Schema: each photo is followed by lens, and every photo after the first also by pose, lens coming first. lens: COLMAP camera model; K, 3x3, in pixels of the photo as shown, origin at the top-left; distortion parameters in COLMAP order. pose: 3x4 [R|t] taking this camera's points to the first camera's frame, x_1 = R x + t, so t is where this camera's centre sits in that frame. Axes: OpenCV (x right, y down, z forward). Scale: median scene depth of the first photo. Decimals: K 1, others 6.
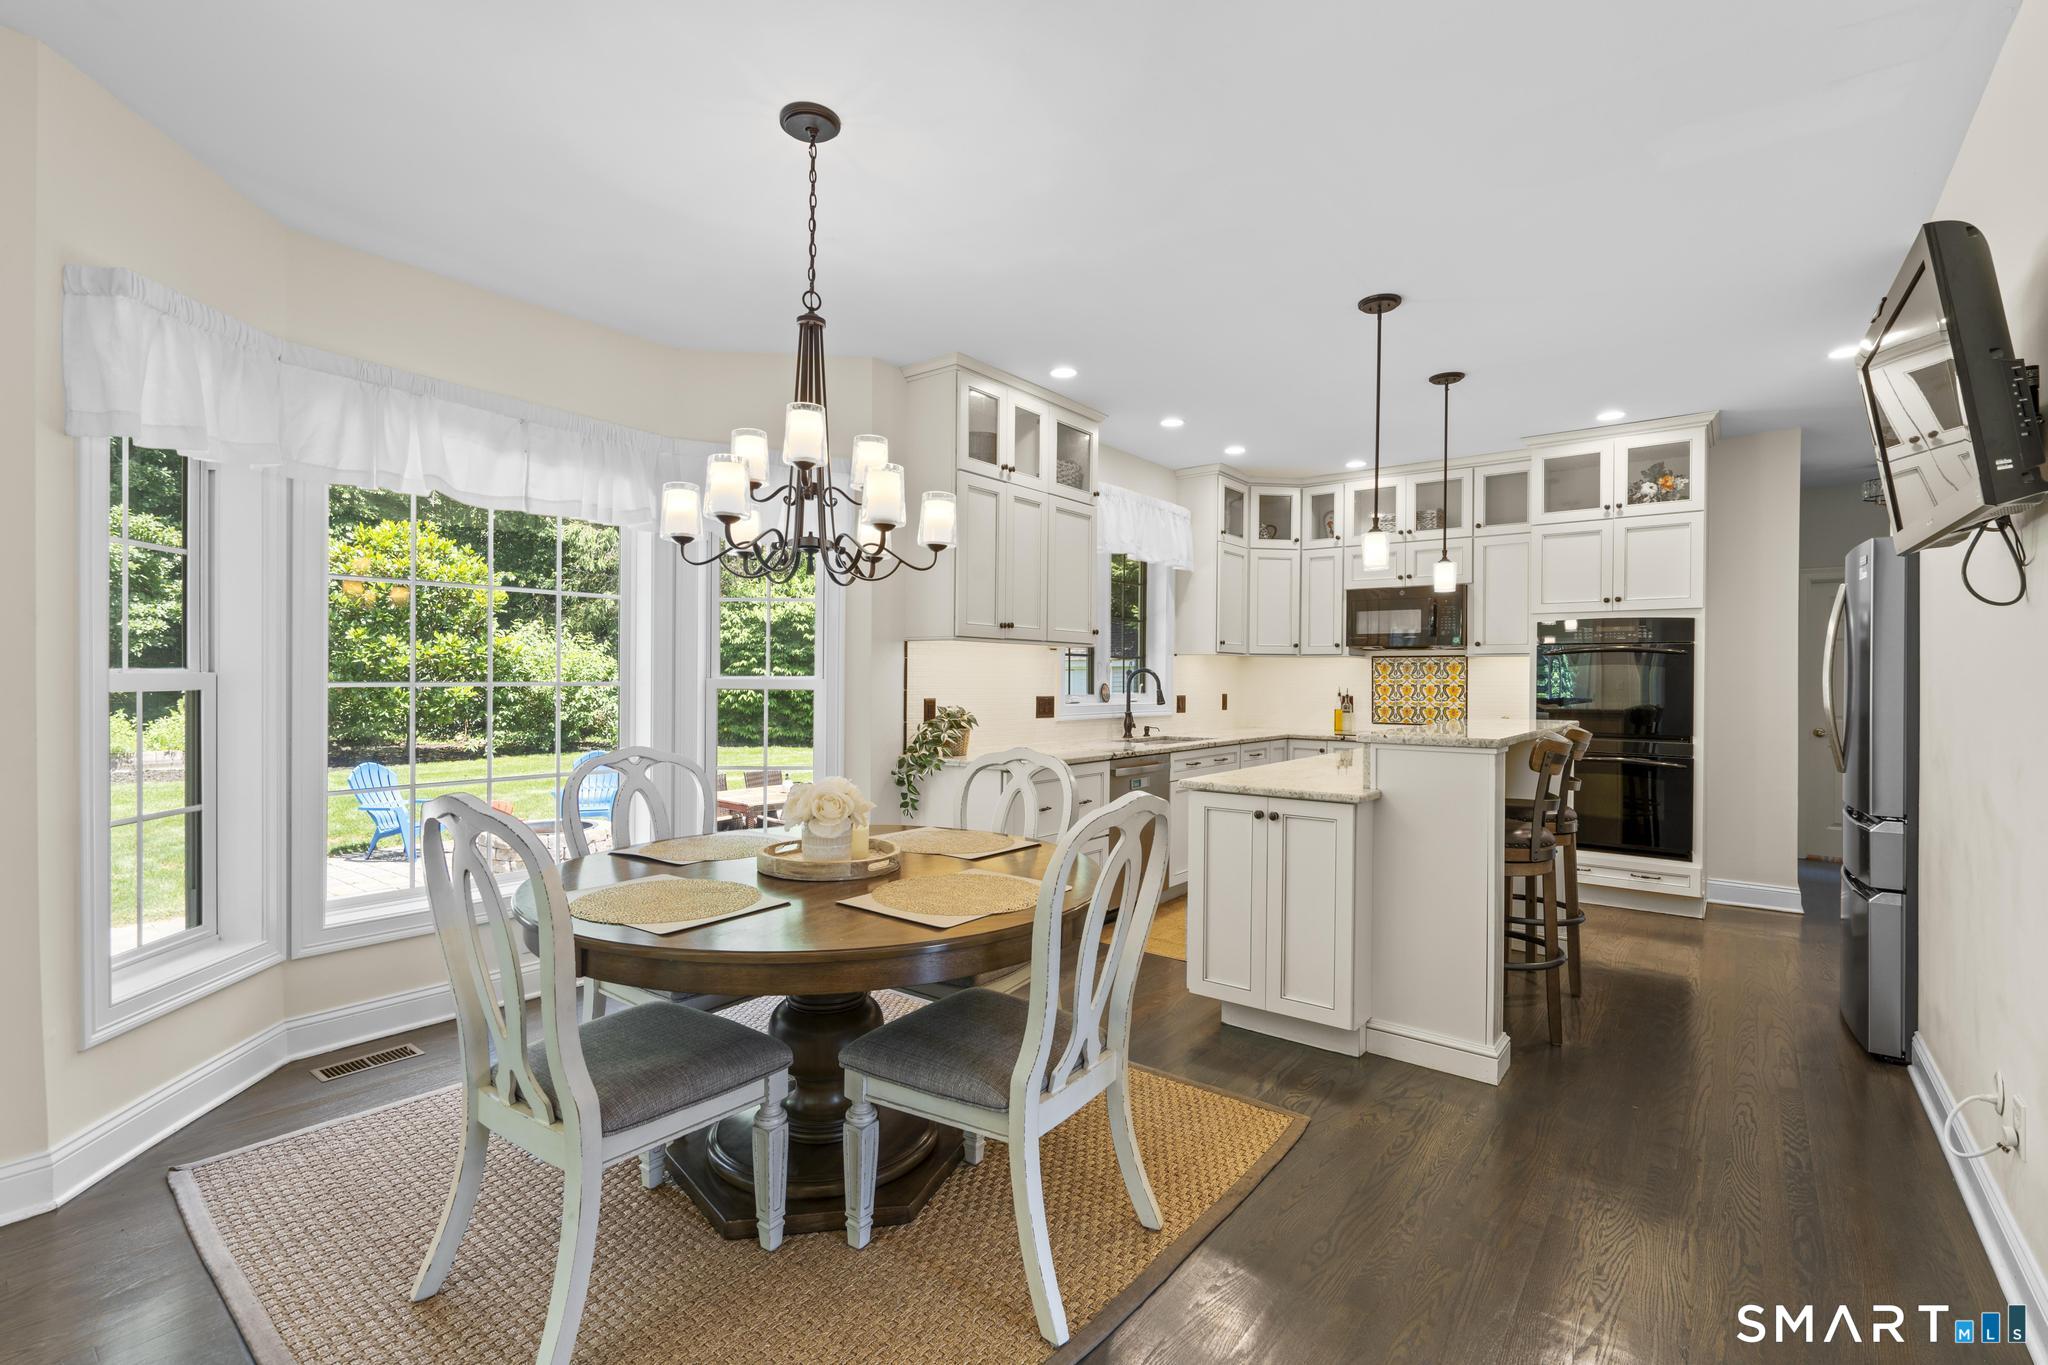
lens RADIAL K [[917.2, 0, 1019.4], [0, 917.2, 681.7], [0, 0, 1]] dist [-0.004533, 0.000899]
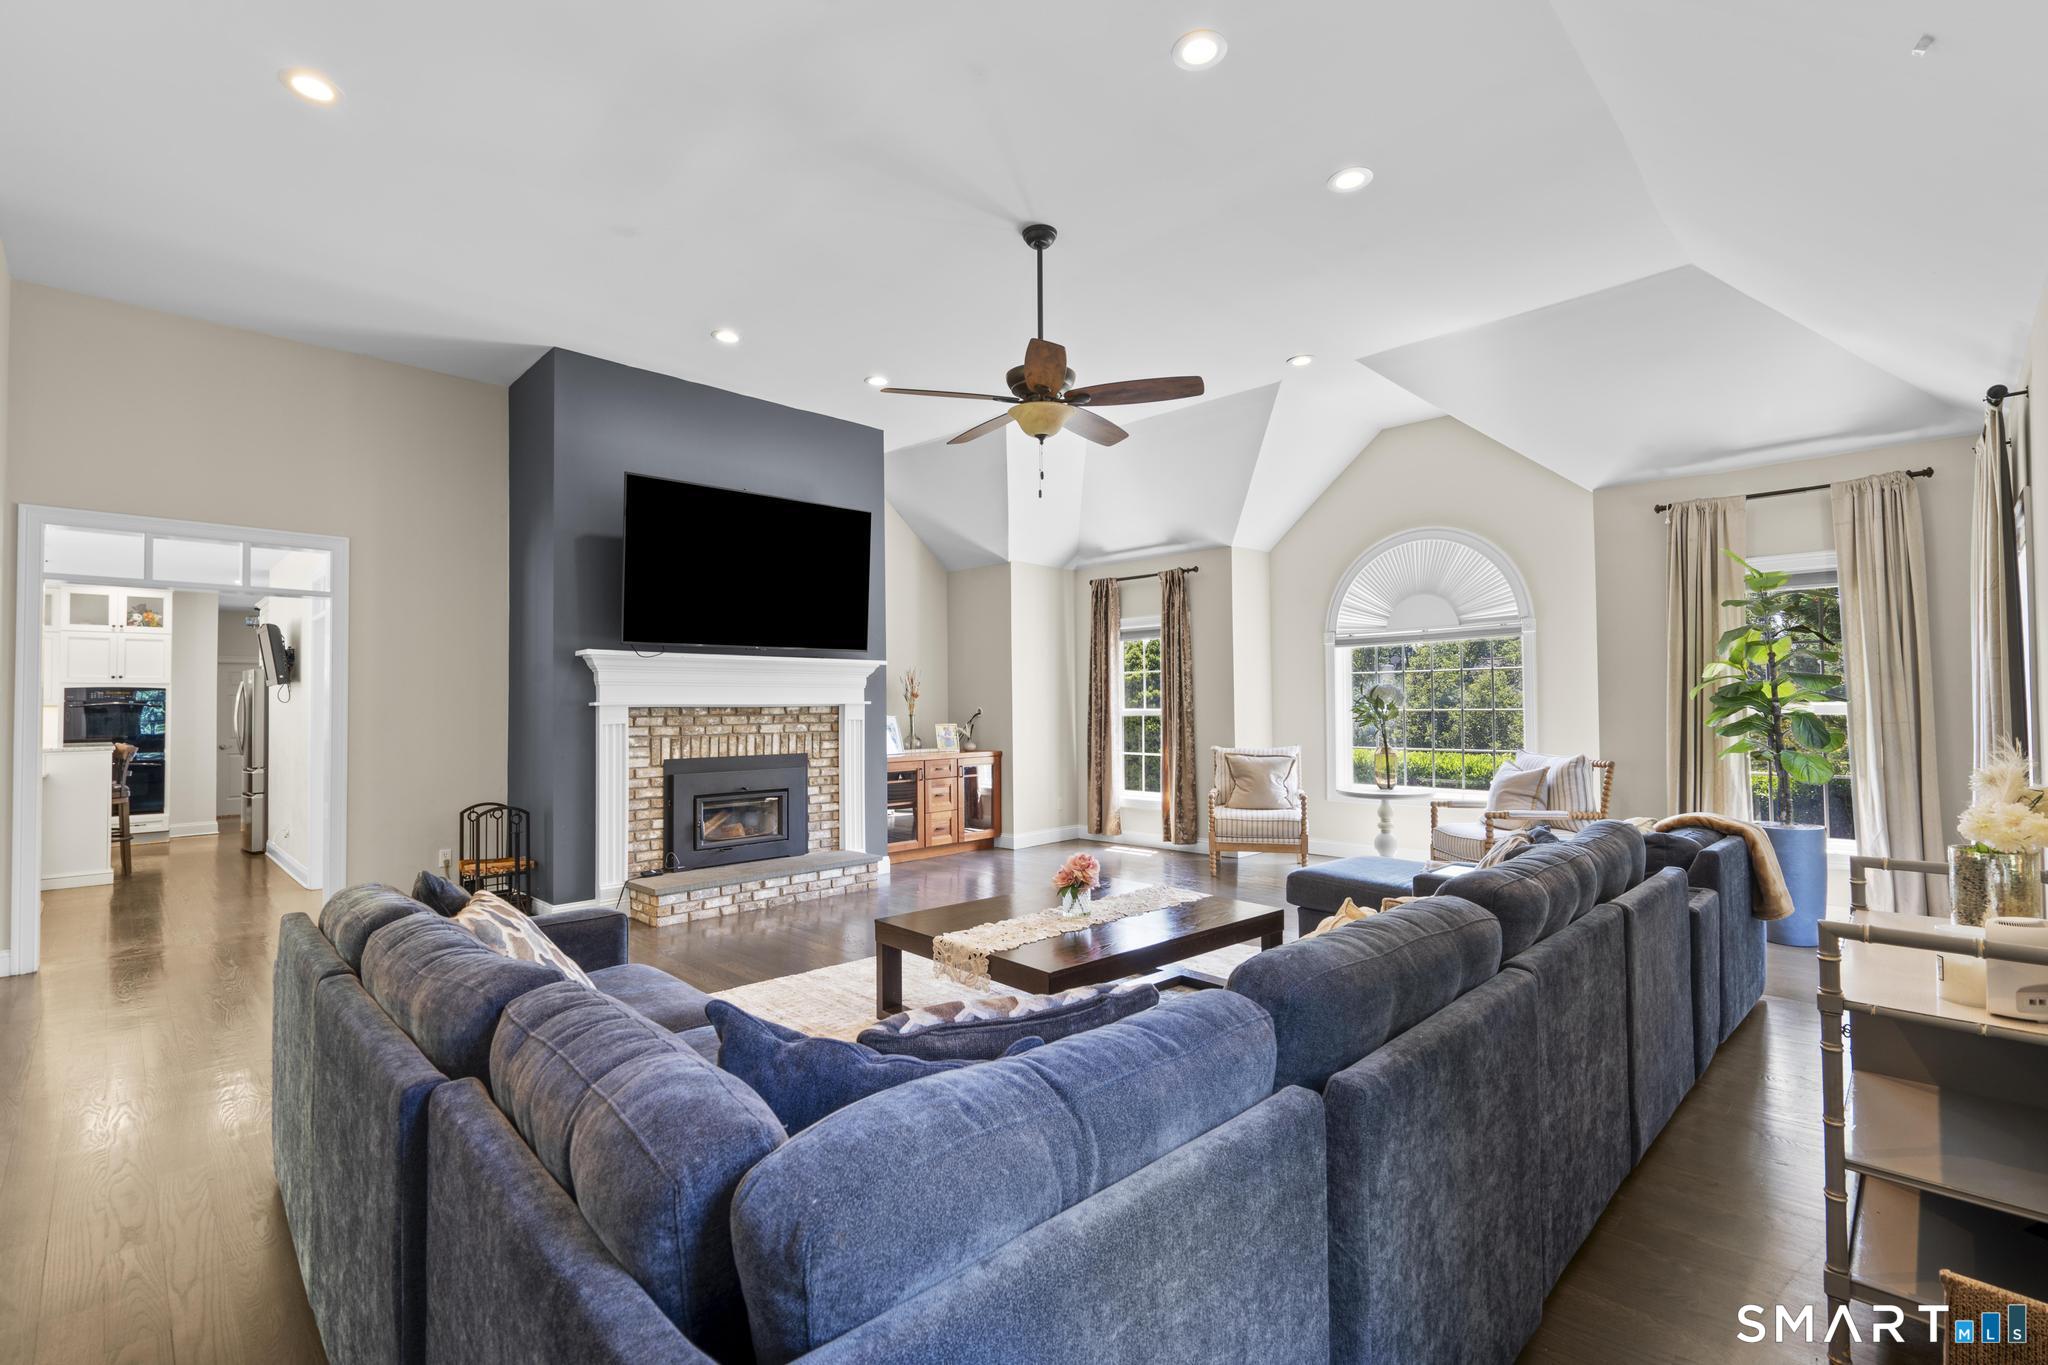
lens RADIAL K [[917.2, 0, 1019.4], [0, 917.2, 681.7], [0, 0, 1]] dist [-0.004533, 0.000899]
pose [[0.119781, 0.024808, 0.992490, -0.982519], [0.019794, 0.999429, -0.027371, 0.005504], [-0.992603, 0.022924, 0.119222, -1.043332]]
